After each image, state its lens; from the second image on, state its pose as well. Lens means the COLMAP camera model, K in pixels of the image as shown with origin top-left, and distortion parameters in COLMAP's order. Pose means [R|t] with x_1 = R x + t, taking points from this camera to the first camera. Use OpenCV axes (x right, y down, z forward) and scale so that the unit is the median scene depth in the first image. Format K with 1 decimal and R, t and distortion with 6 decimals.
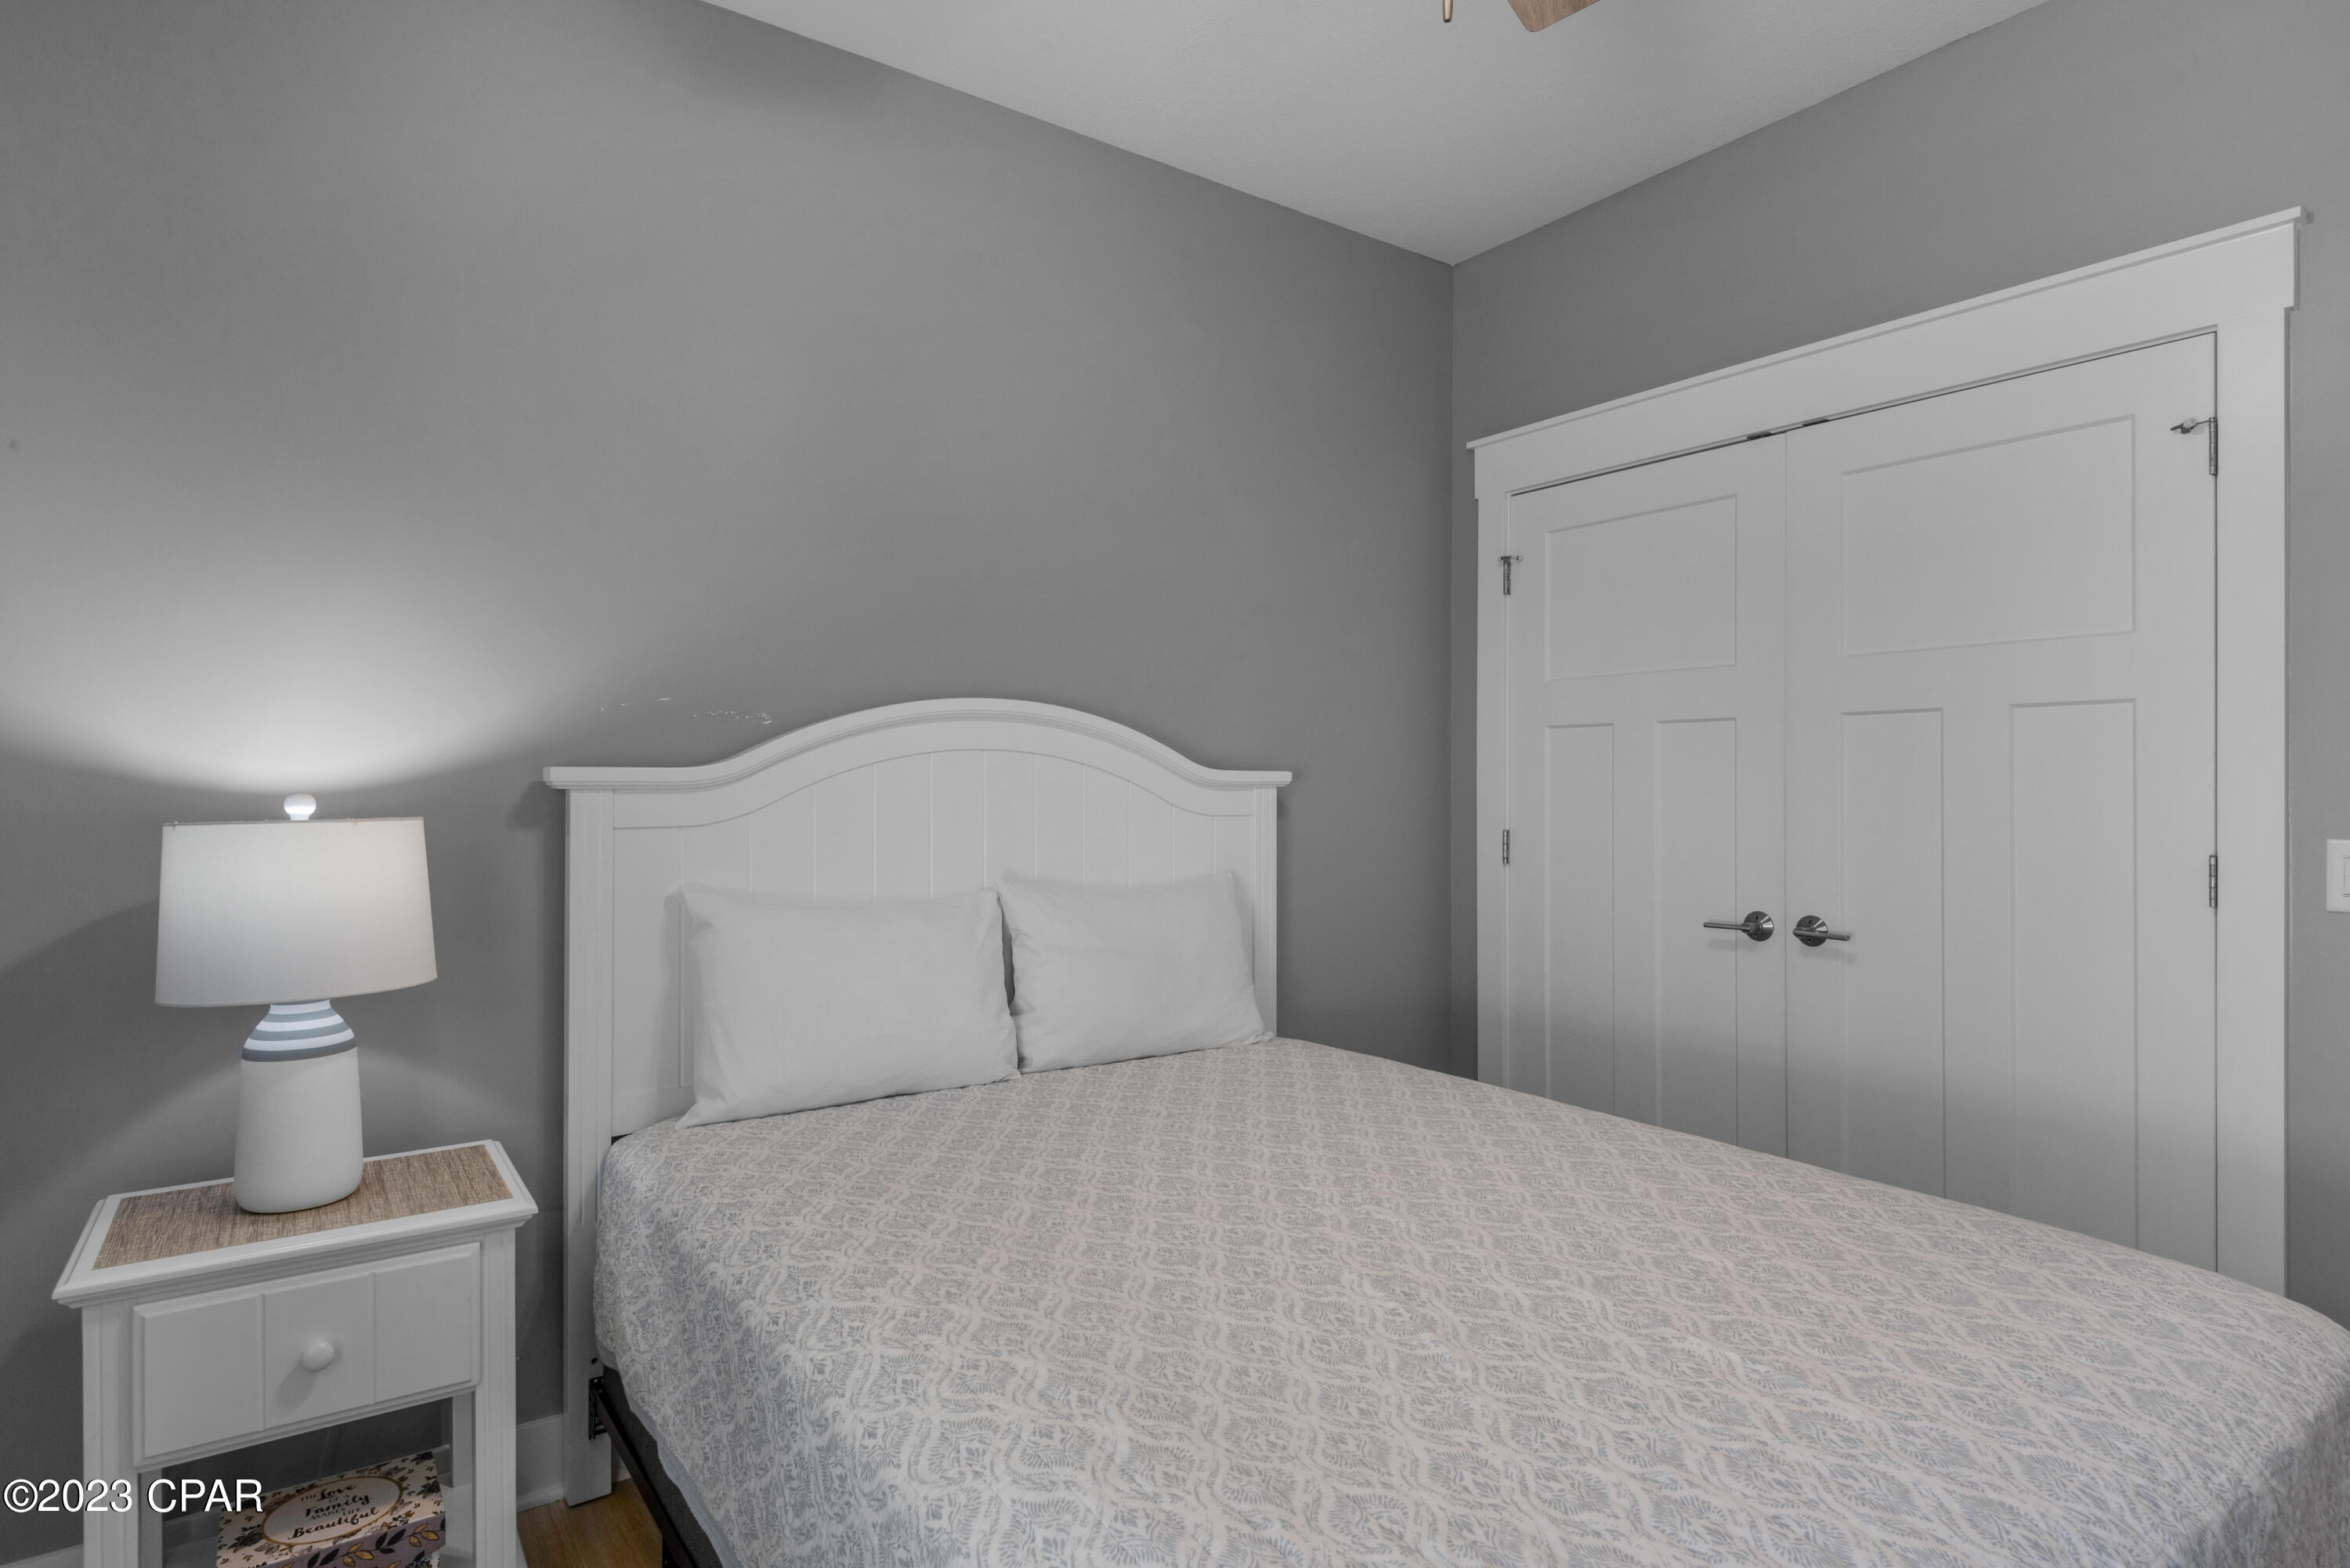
lens RADIAL K [[1270.9, 0, 1175.5], [0, 1270.9, 768.1], [0, 0, 1]] dist [0.060732, -0.038340]
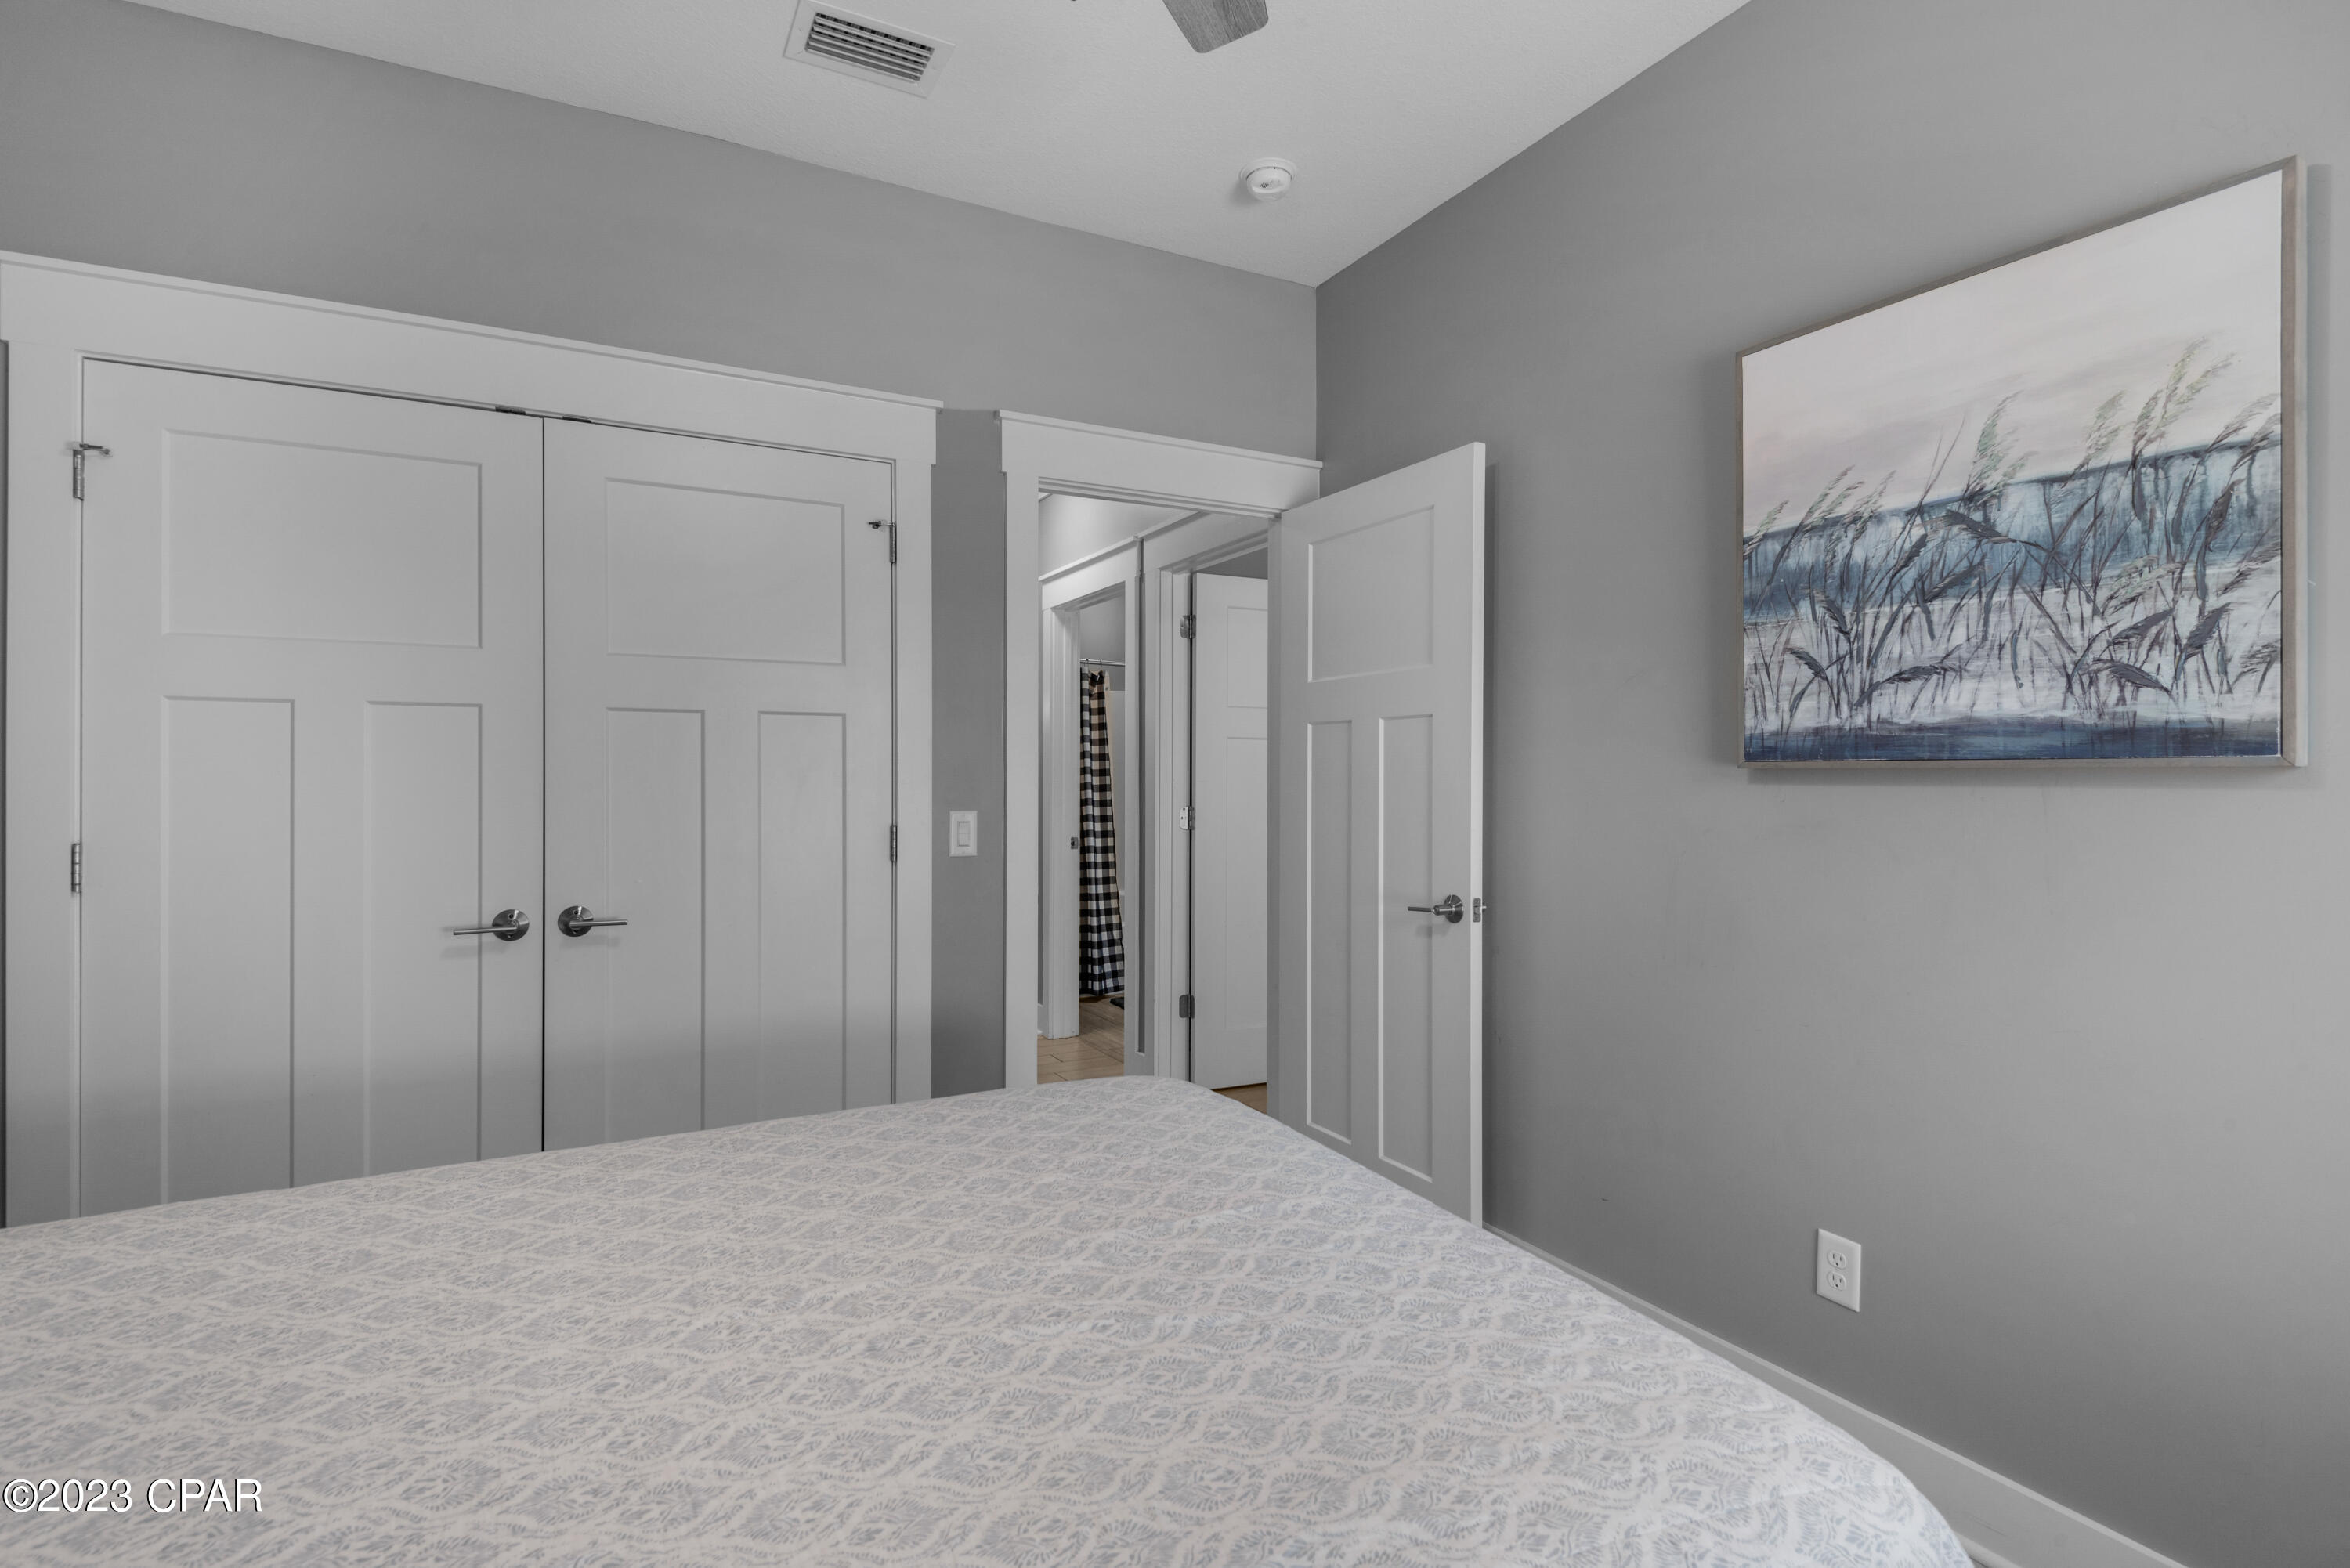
lens RADIAL K [[1126.7, 0, 1175.0], [0, 1126.7, 784.0], [0, 0, 1]] dist [0.014615, -0.000804]
pose [[0.141324, -0.006455, 0.989942, -0.520216], [-0.011165, 0.999905, 0.008114, 0.009363], [-0.989900, -0.012199, 0.141238, 0.663398]]
